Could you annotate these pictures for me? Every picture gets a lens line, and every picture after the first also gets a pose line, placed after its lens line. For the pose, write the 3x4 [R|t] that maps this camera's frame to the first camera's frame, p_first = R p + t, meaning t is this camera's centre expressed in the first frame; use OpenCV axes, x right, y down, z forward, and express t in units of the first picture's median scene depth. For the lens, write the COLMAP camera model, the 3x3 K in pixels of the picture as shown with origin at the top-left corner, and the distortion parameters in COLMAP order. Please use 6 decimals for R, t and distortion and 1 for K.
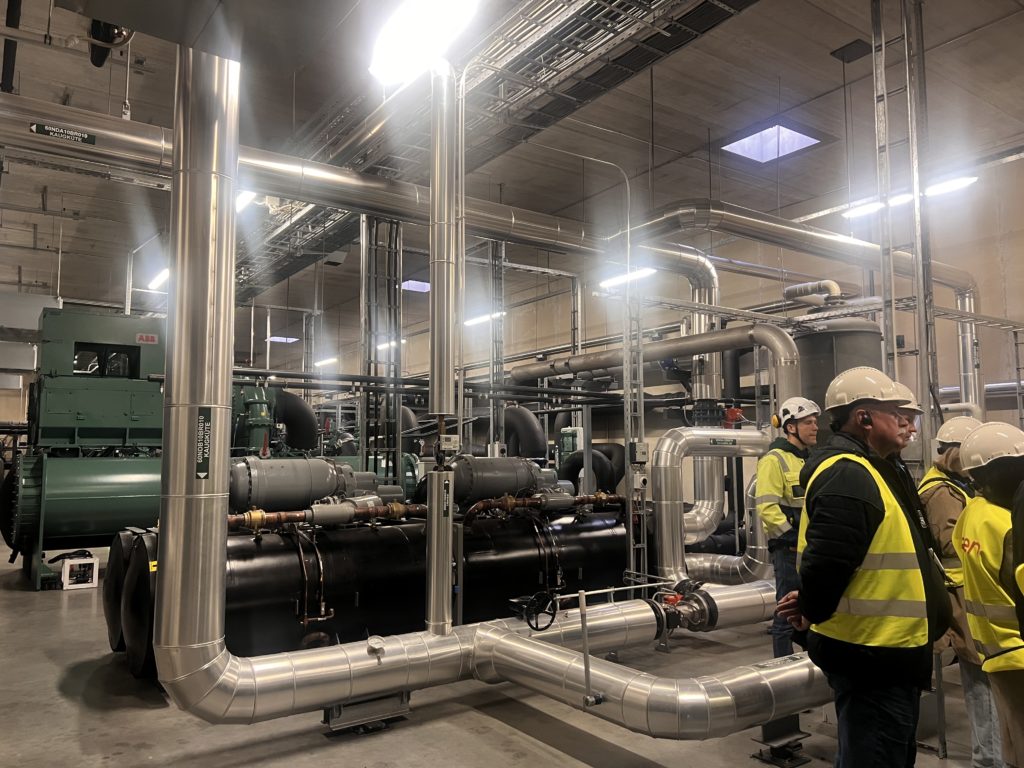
lens RADIAL K [[765.5, 0, 523.3], [0, 765.5, 386.9], [0, 0, 1]] dist [0.055582, -0.060606]
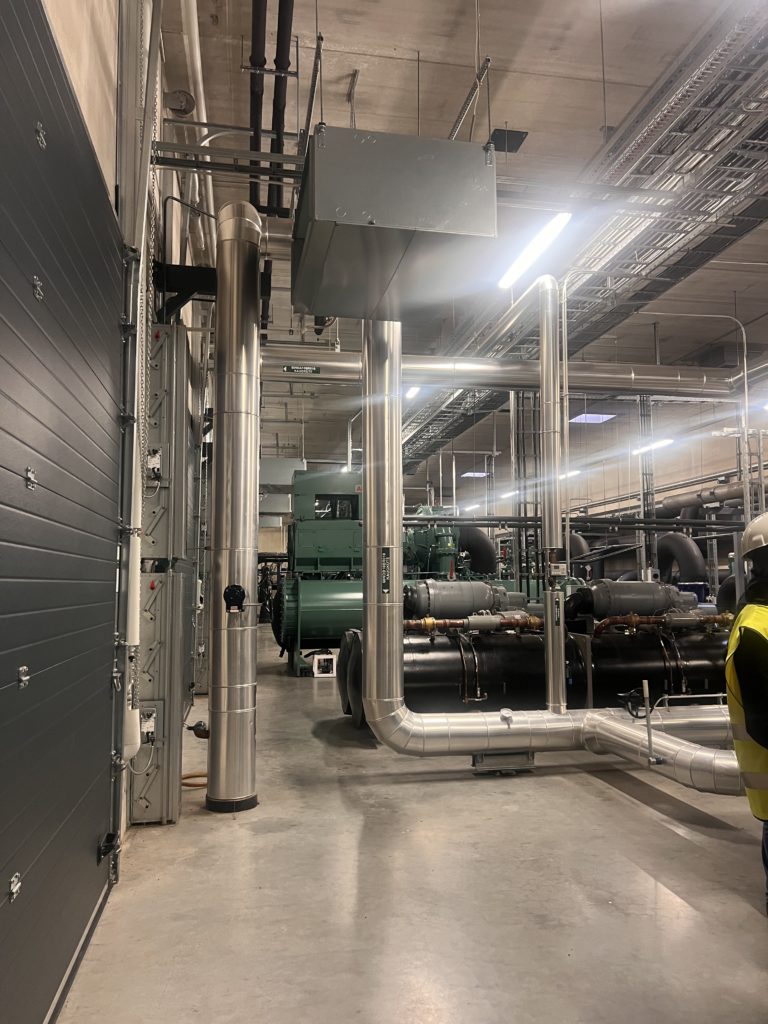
lens RADIAL K [[765.5, 0, 387.1], [0, 765.5, 514.5], [0, 0, 1]] dist [0.055582, -0.060606]
pose [[0.906032, -0.035656, -0.421705, 0.169629], [0.037609, 0.999286, -0.003689, -0.023896], [0.421535, -0.012517, 0.906726, -0.276688]]
